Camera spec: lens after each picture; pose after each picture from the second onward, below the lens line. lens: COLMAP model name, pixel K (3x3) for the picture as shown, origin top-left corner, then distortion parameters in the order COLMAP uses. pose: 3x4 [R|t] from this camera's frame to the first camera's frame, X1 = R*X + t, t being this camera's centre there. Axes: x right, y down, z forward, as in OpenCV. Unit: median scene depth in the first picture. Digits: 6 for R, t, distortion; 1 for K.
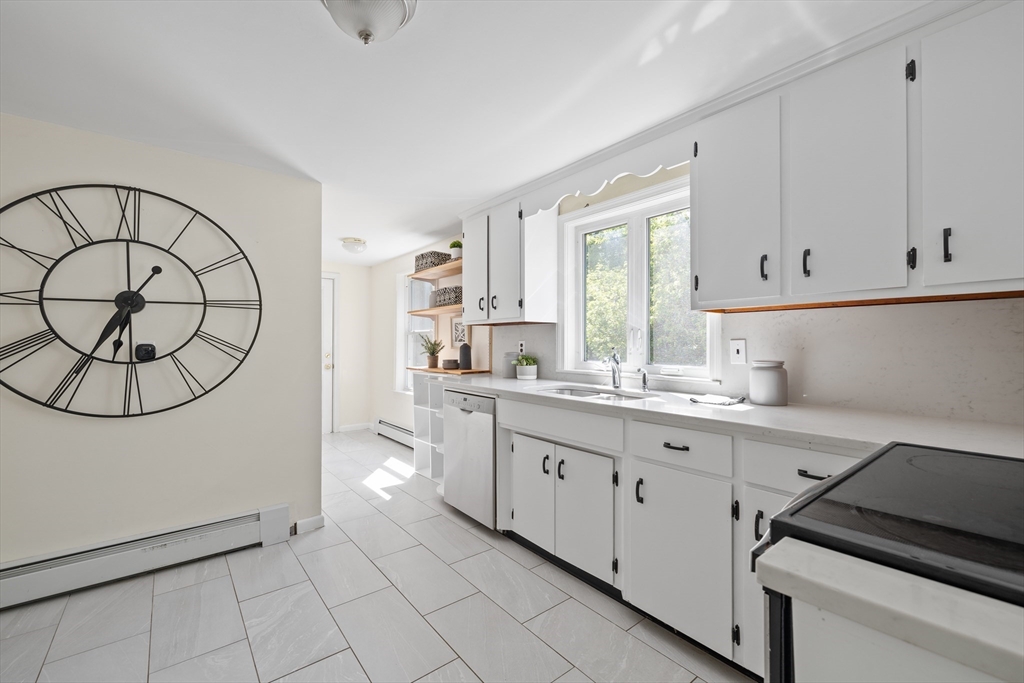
lens RADIAL K [[427.7, 0, 510.6], [0, 427.7, 342.6], [0, 0, 1]] dist [0.000418, -0.000994]
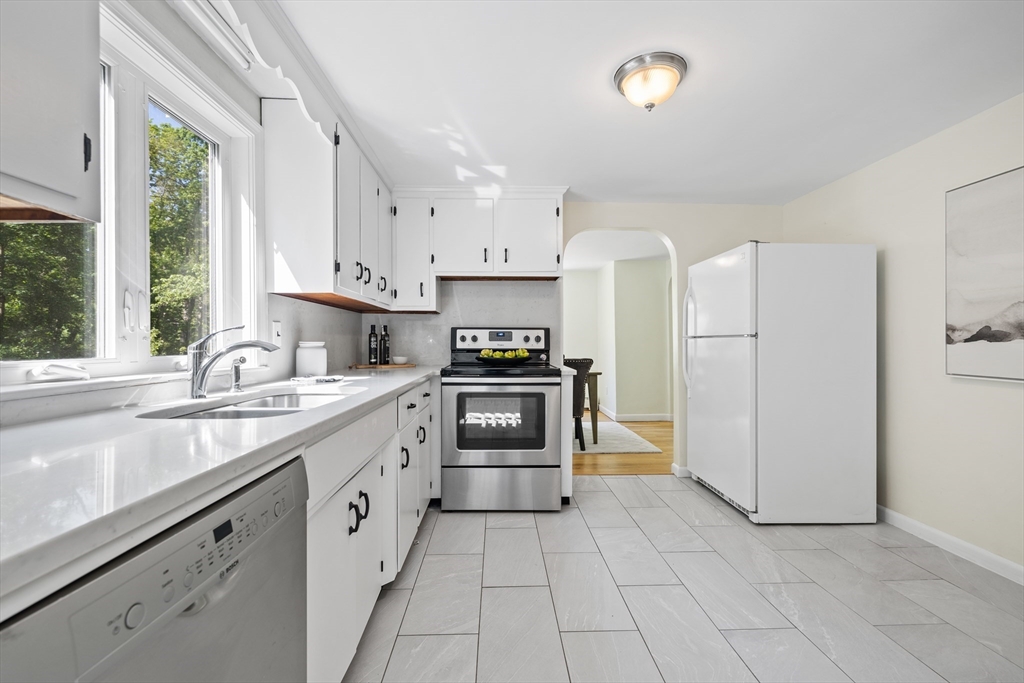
lens RADIAL K [[427.7, 0, 512.9], [0, 427.7, 340.5], [0, 0, 1]] dist [0.000418, -0.000994]
pose [[-0.796772, 0.002497, 0.604274, -0.408586], [-0.000889, 0.999986, -0.005305, 0.034482], [-0.604279, -0.004764, -0.796759, 1.188043]]
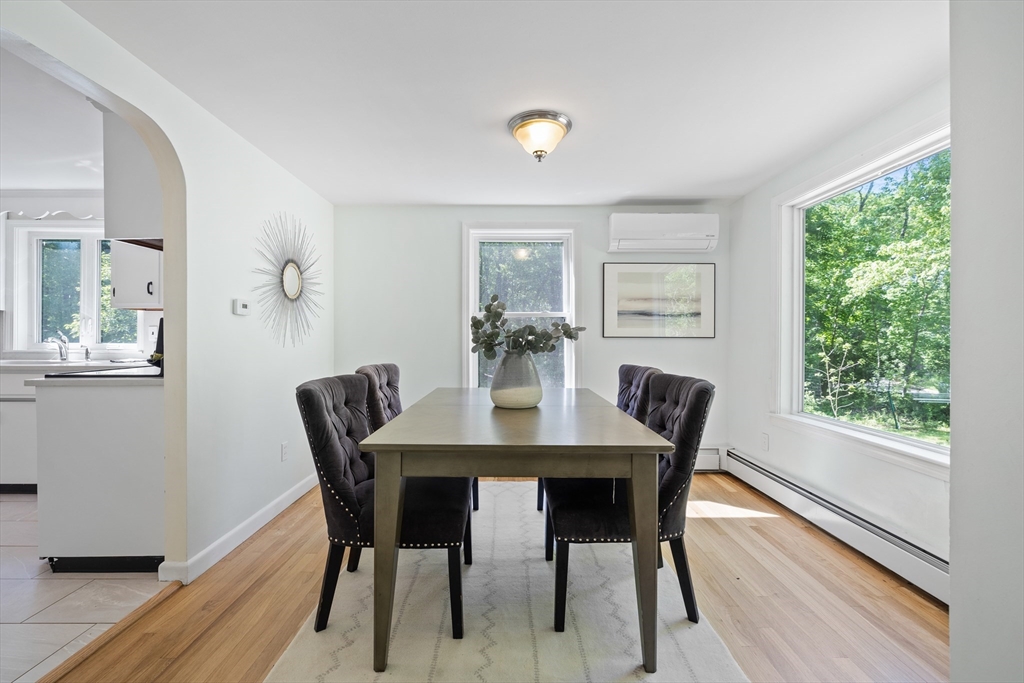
lens RADIAL K [[427.7, 0, 509.8], [0, 427.7, 336.1], [0, 0, 1]] dist [0.000418, -0.000994]
pose [[0.621216, 0.003577, 0.783631, 0.060923], [-0.004319, 0.999990, -0.001141, 0.023325], [-0.783627, -0.002676, 0.621225, -0.971228]]
